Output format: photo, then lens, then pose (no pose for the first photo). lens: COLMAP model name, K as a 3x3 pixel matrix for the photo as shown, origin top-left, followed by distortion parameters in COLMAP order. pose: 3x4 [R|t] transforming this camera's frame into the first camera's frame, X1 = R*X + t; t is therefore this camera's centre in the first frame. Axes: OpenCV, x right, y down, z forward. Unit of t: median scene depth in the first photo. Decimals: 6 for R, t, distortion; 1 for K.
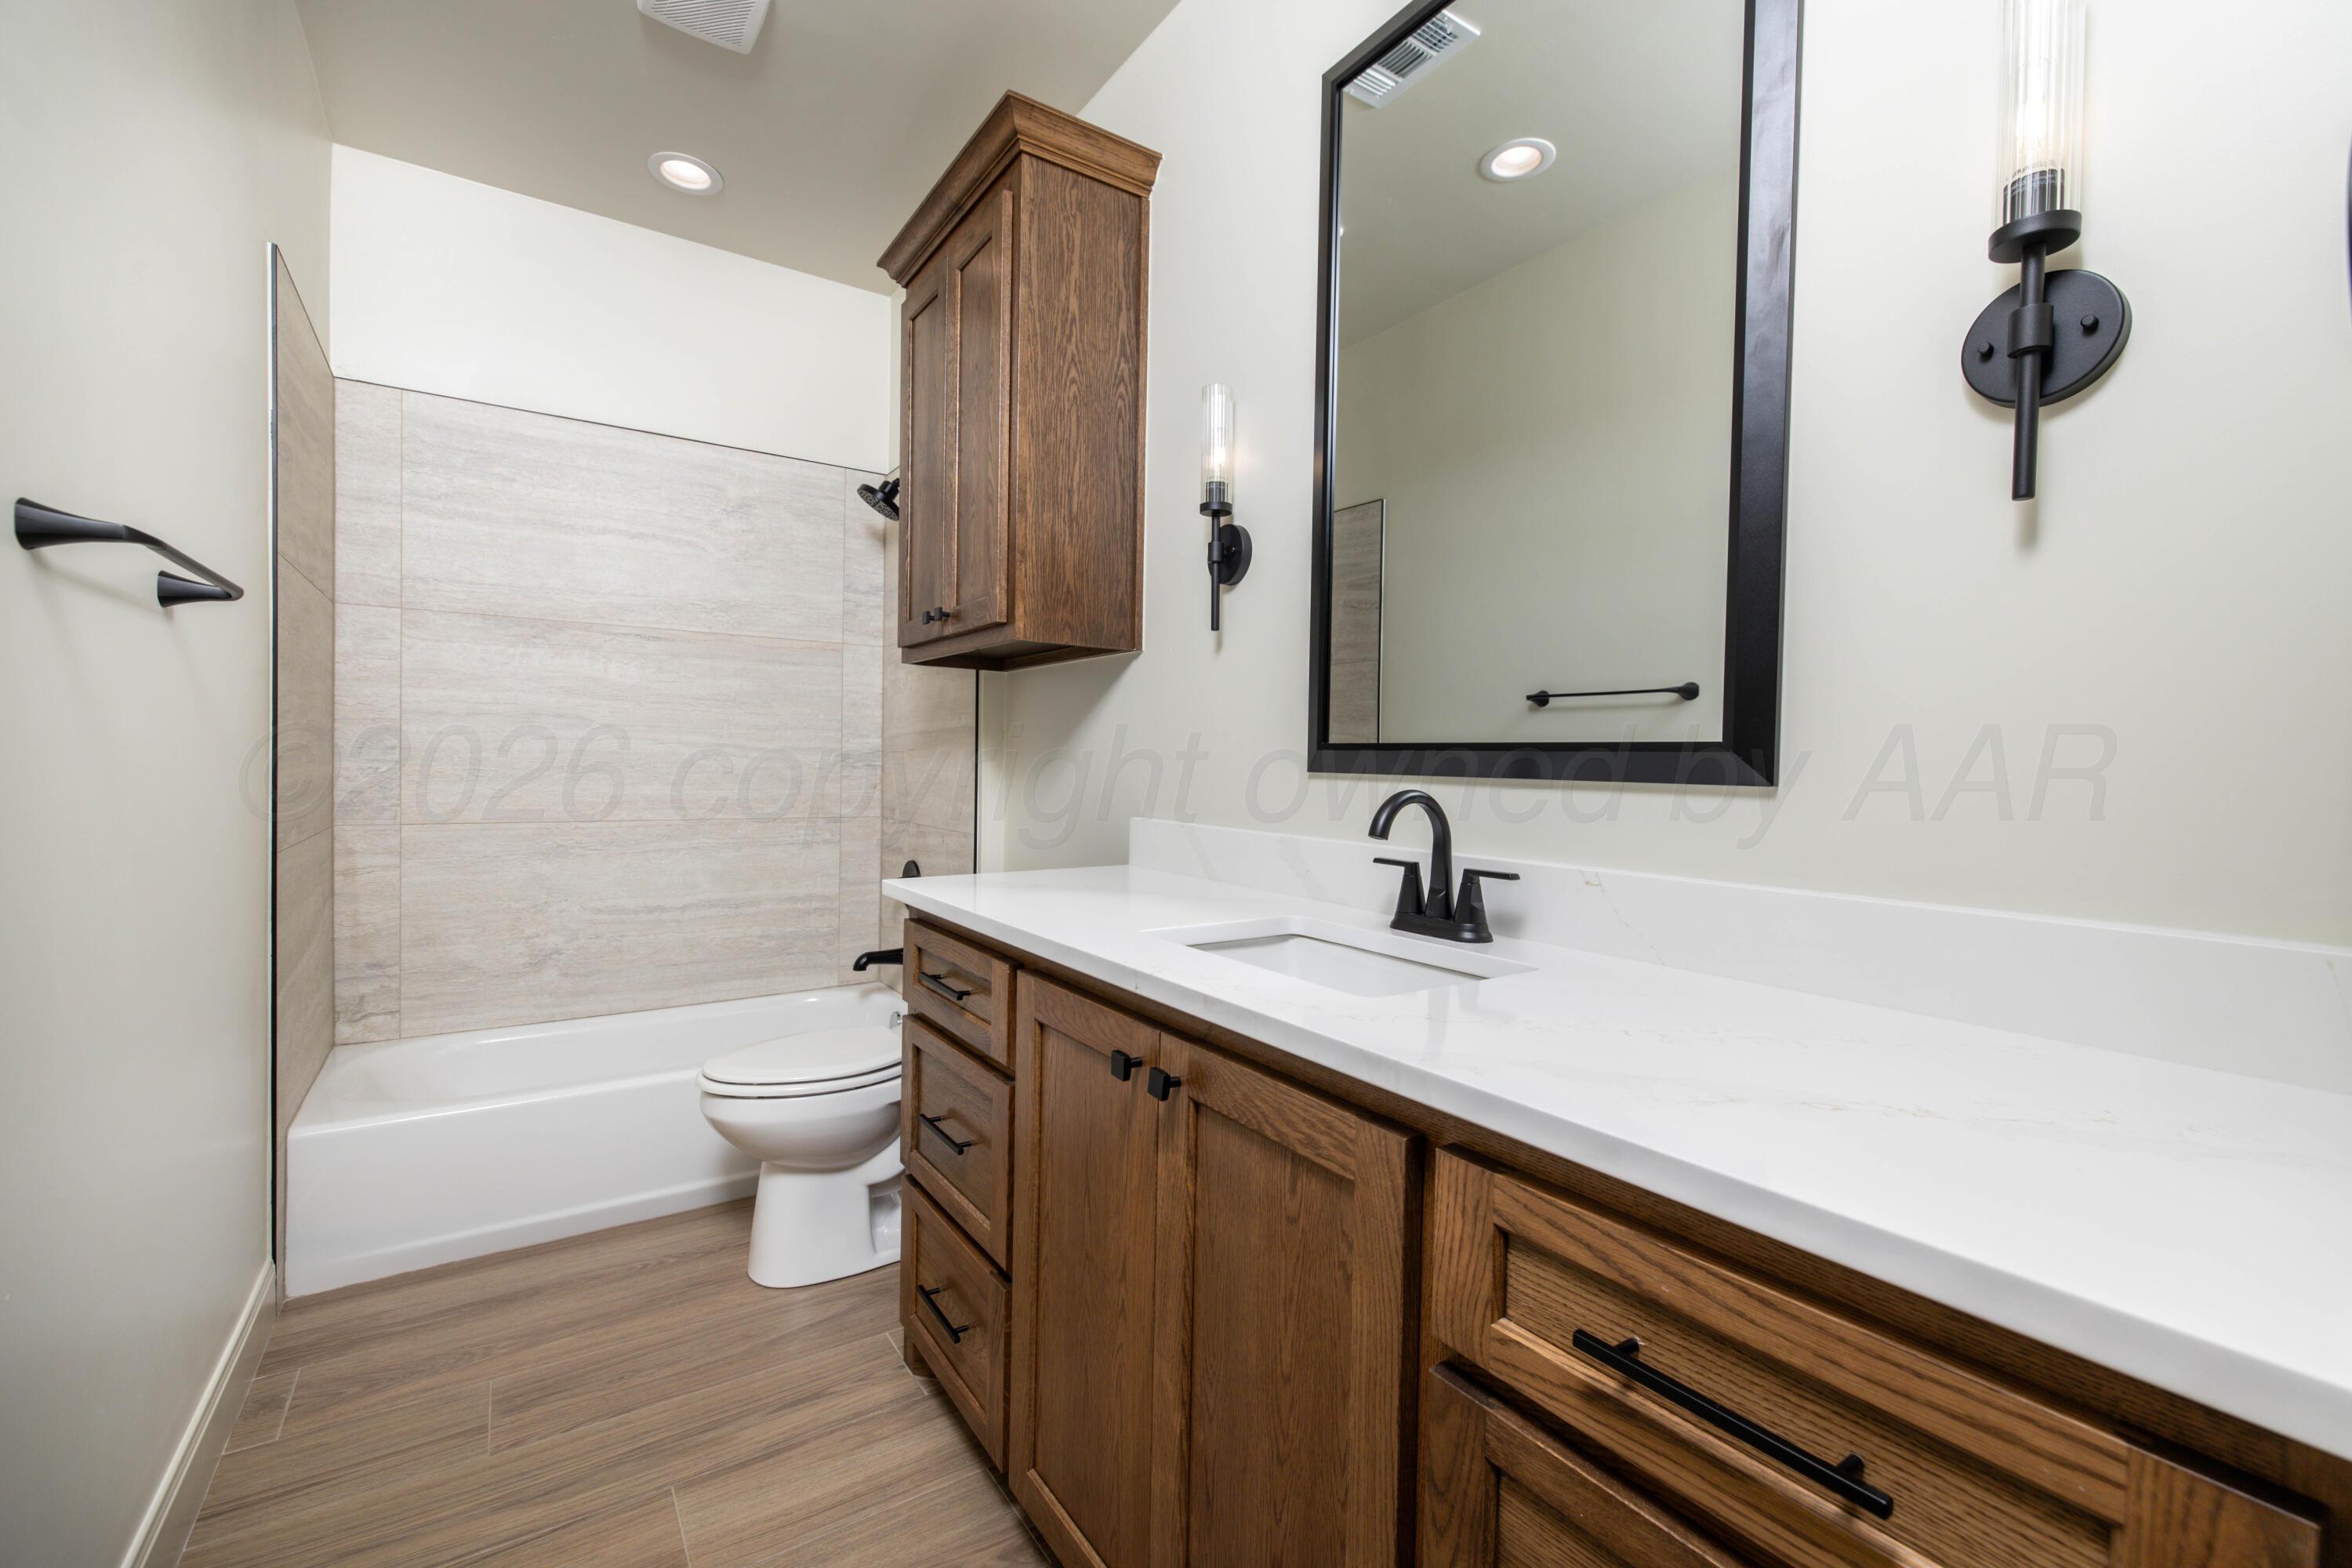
lens RADIAL K [[979.9, 0, 1180.3], [0, 979.9, 781.7], [0, 0, 1]] dist [-0.003522, 0.000263]
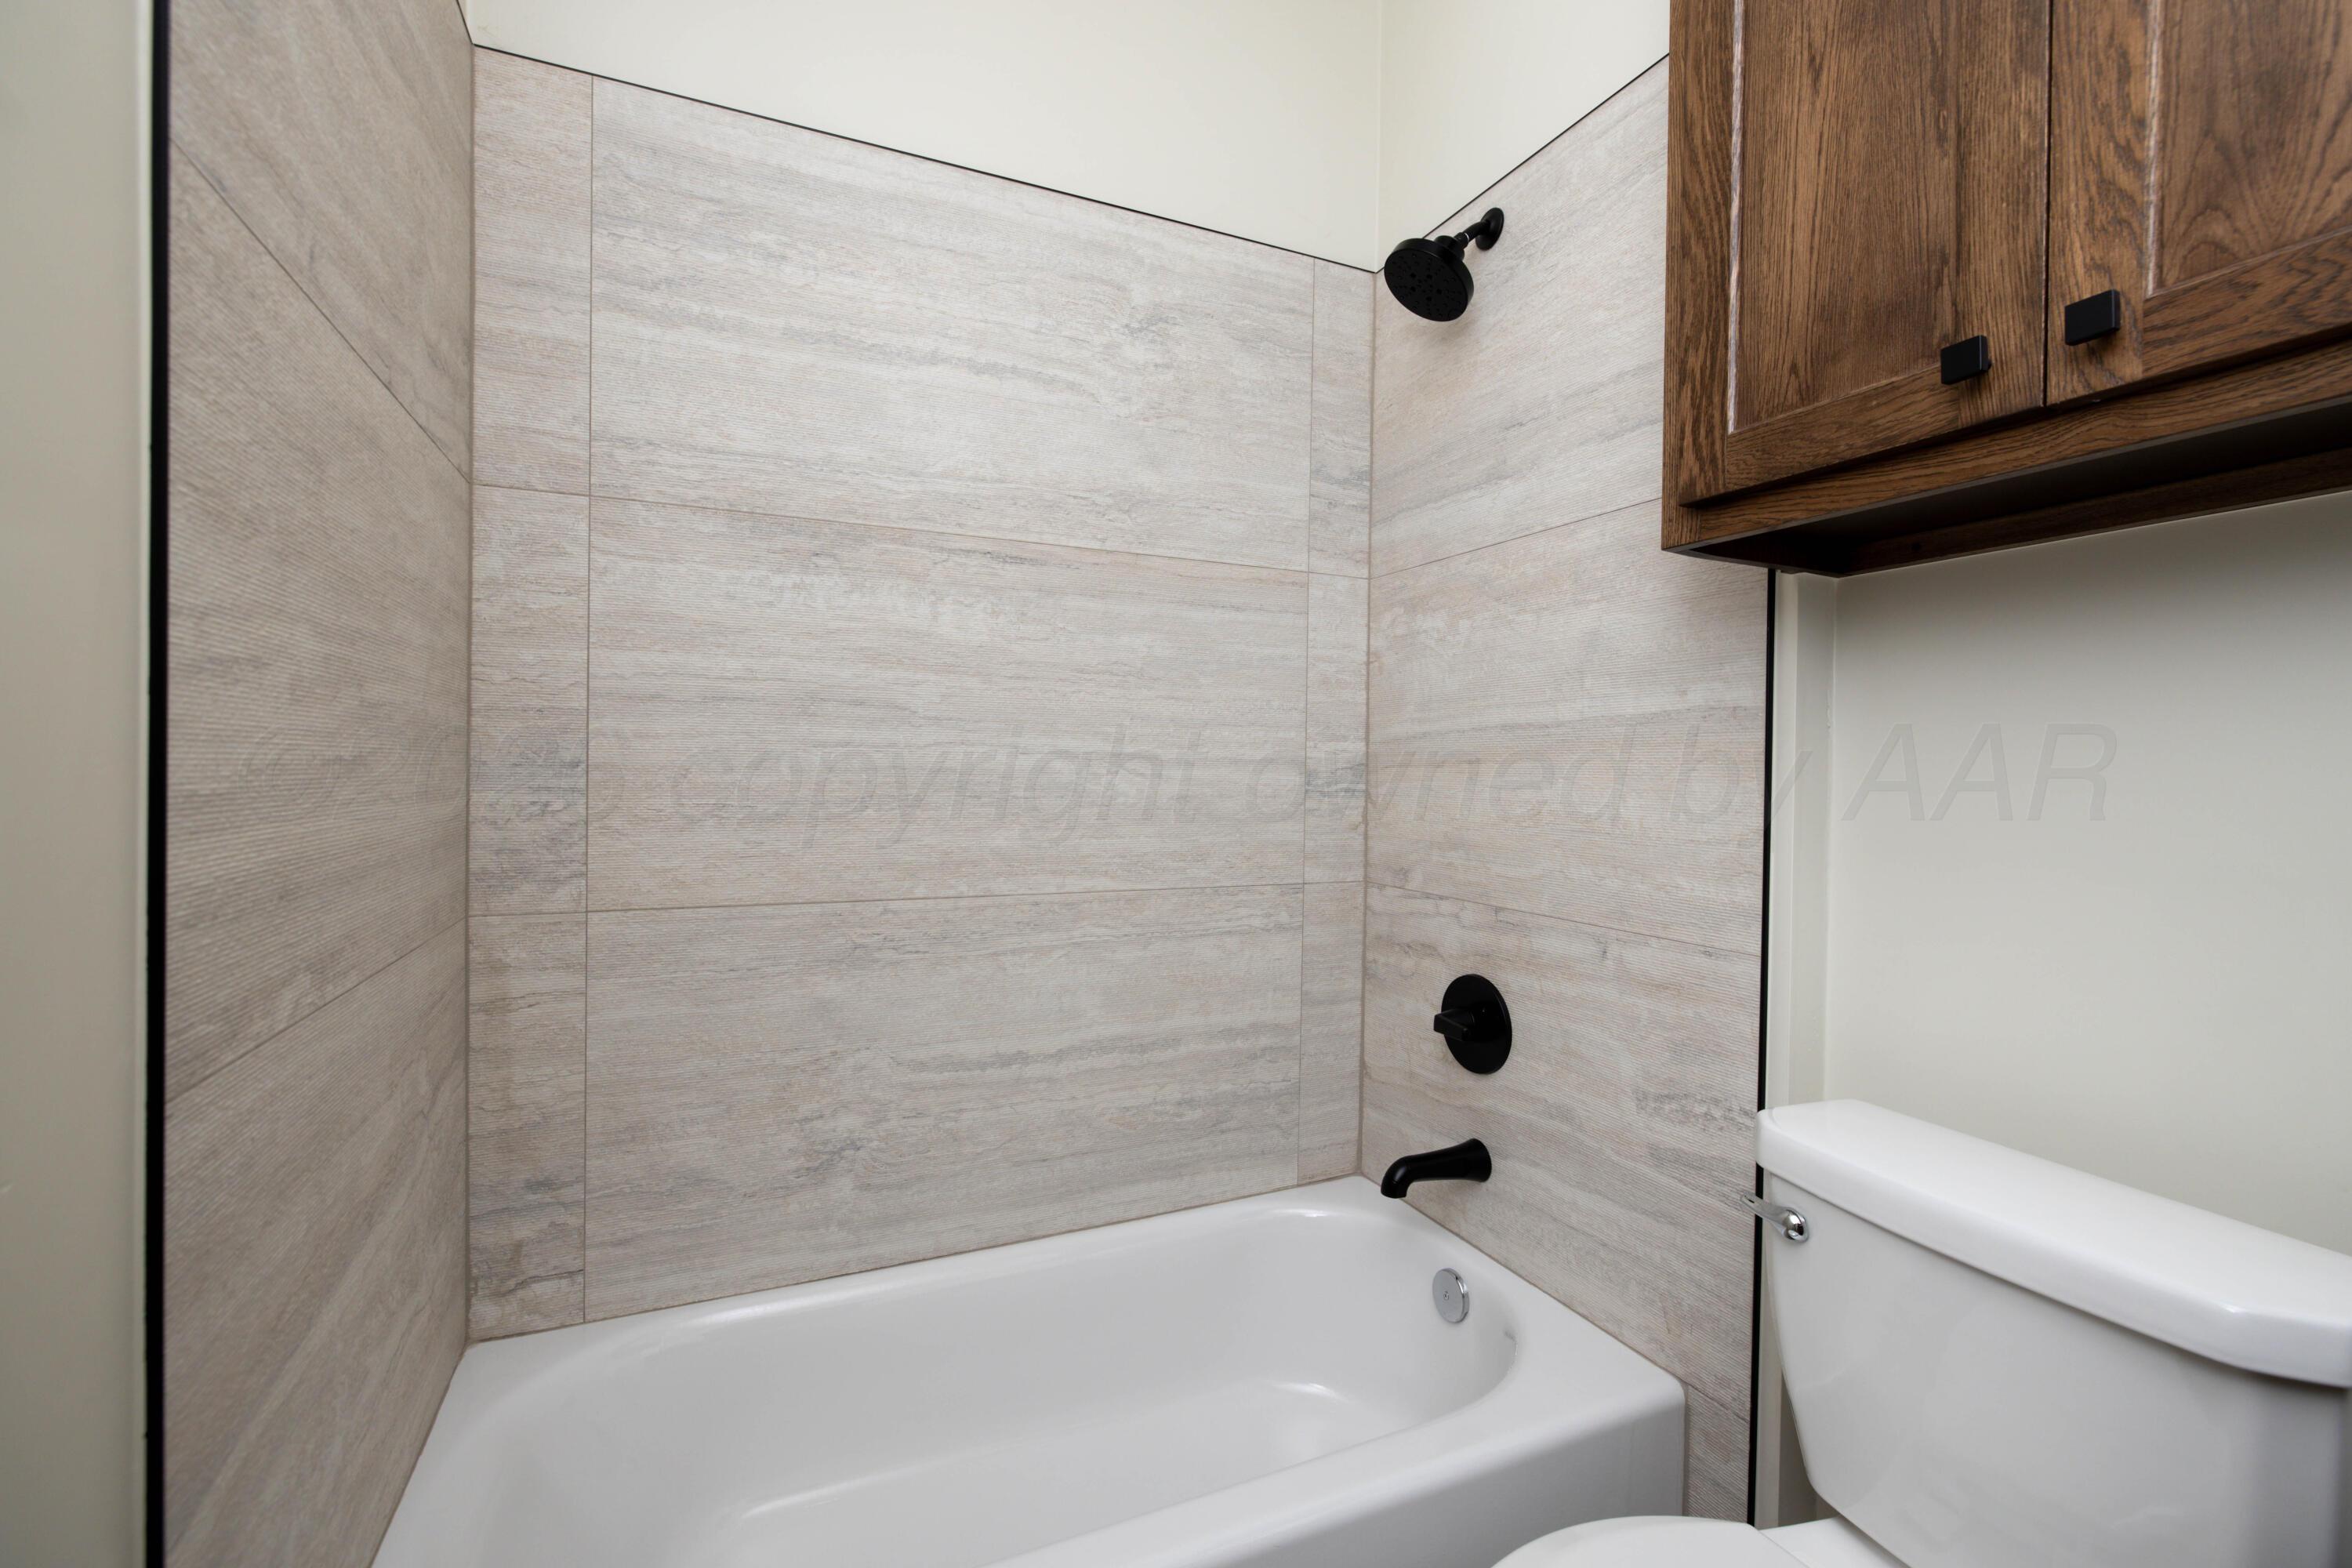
lens RADIAL K [[979.9, 0, 1172.9], [0, 979.9, 782.0], [0, 0, 1]] dist [-0.003522, 0.000263]
pose [[0.985209, -0.003372, -0.171324, -0.375786], [0.001391, 0.999931, -0.011685, -0.017610], [0.171352, 0.011274, 0.985145, 0.506139]]
